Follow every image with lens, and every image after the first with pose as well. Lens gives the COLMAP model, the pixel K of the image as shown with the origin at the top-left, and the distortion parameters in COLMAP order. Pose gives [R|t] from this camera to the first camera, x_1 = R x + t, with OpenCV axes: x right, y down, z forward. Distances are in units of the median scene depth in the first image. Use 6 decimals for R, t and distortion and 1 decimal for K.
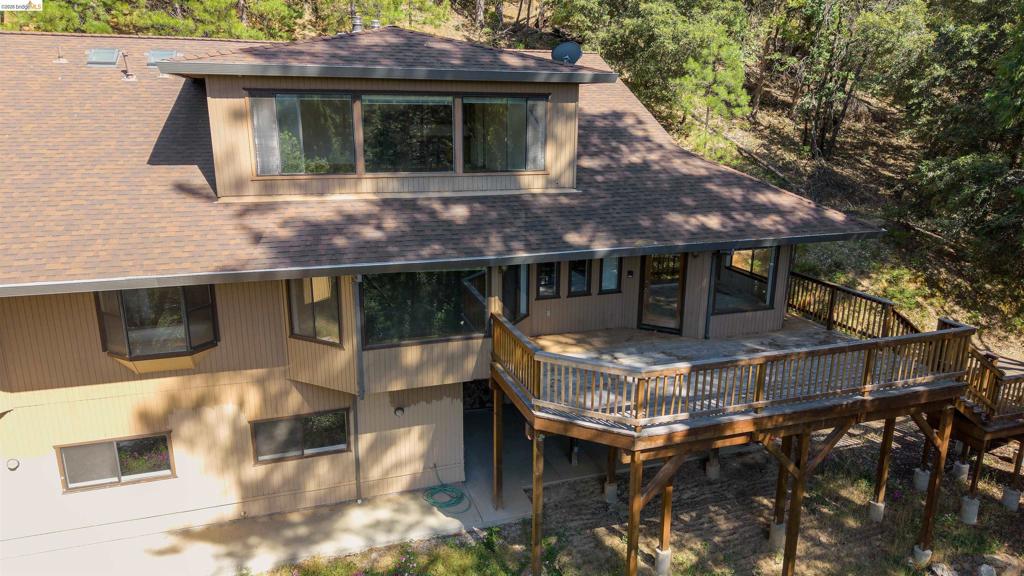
lens RADIAL K [[696.2, 0, 520.2], [0, 696.2, 292.6], [0, 0, 1]] dist [0.045596, -0.019456]
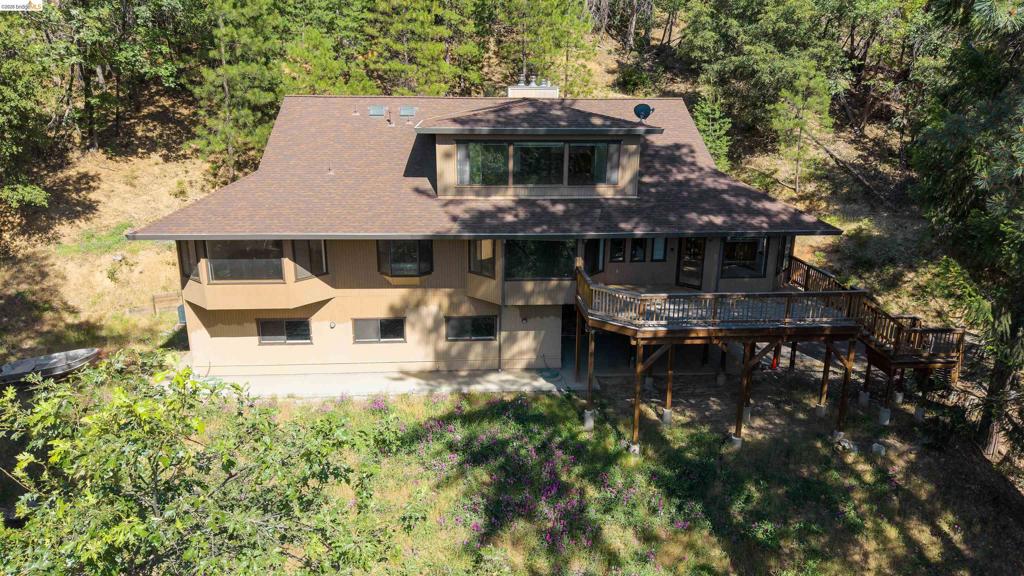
lens RADIAL K [[696.2, 0, 504.3], [0, 696.2, 288.2], [0, 0, 1]] dist [0.045596, -0.019456]
pose [[0.964623, 0.068887, -0.254474, 0.229185], [-0.065958, 0.997621, 0.020038, 0.060705], [0.255249, -0.002545, 0.966872, -0.724503]]
